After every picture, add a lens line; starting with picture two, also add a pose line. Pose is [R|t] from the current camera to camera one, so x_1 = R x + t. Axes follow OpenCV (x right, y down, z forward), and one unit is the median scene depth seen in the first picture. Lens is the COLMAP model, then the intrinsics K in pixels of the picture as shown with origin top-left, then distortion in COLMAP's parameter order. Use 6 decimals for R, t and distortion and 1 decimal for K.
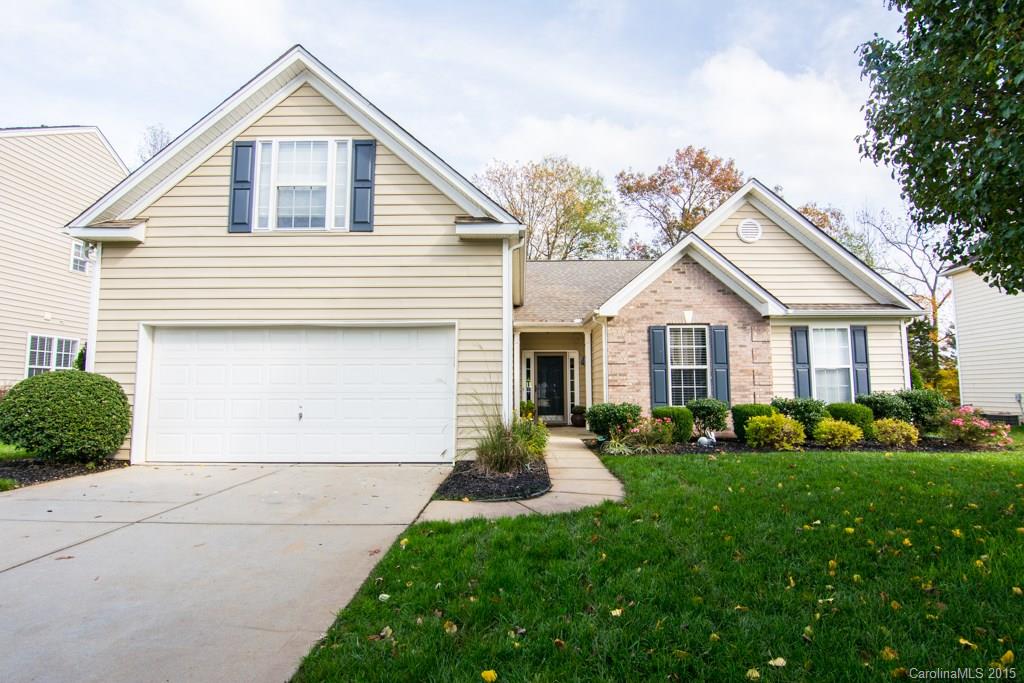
lens RADIAL K [[493.8, 0, 510.8], [0, 493.8, 351.4], [0, 0, 1]] dist [-0.015895, -0.000703]
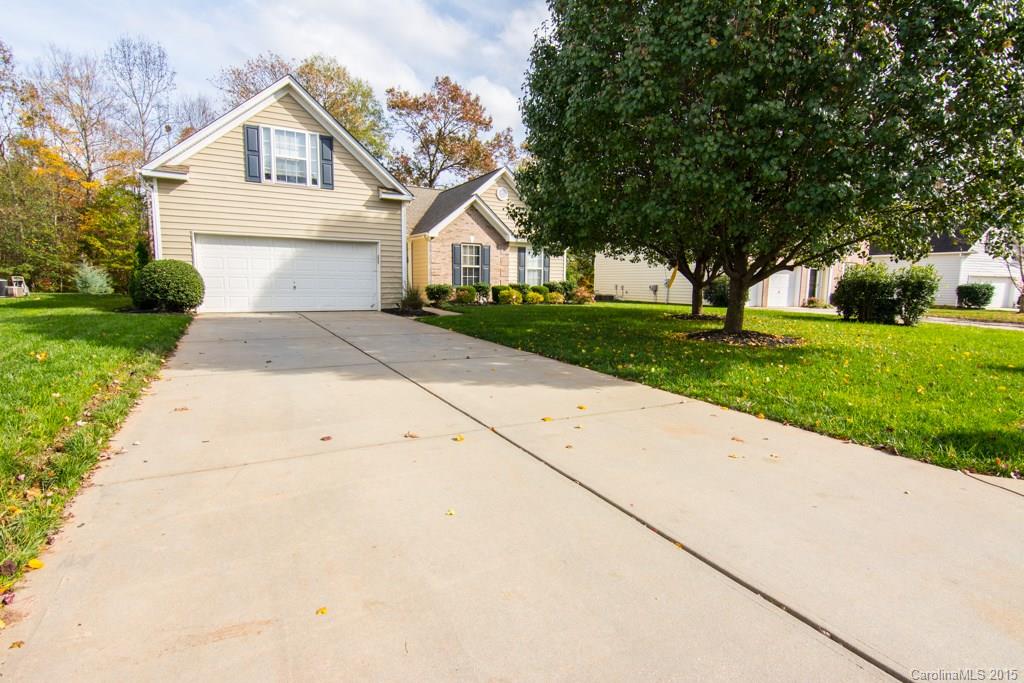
lens RADIAL K [[493.8, 0, 510.8], [0, 493.8, 351.4], [0, 0, 1]] dist [-0.015895, -0.000703]
pose [[0.862617, -0.055407, 0.502814, -0.553528], [-0.053642, 0.978360, 0.199836, -0.040639], [-0.503005, -0.199354, 0.840978, -0.858828]]
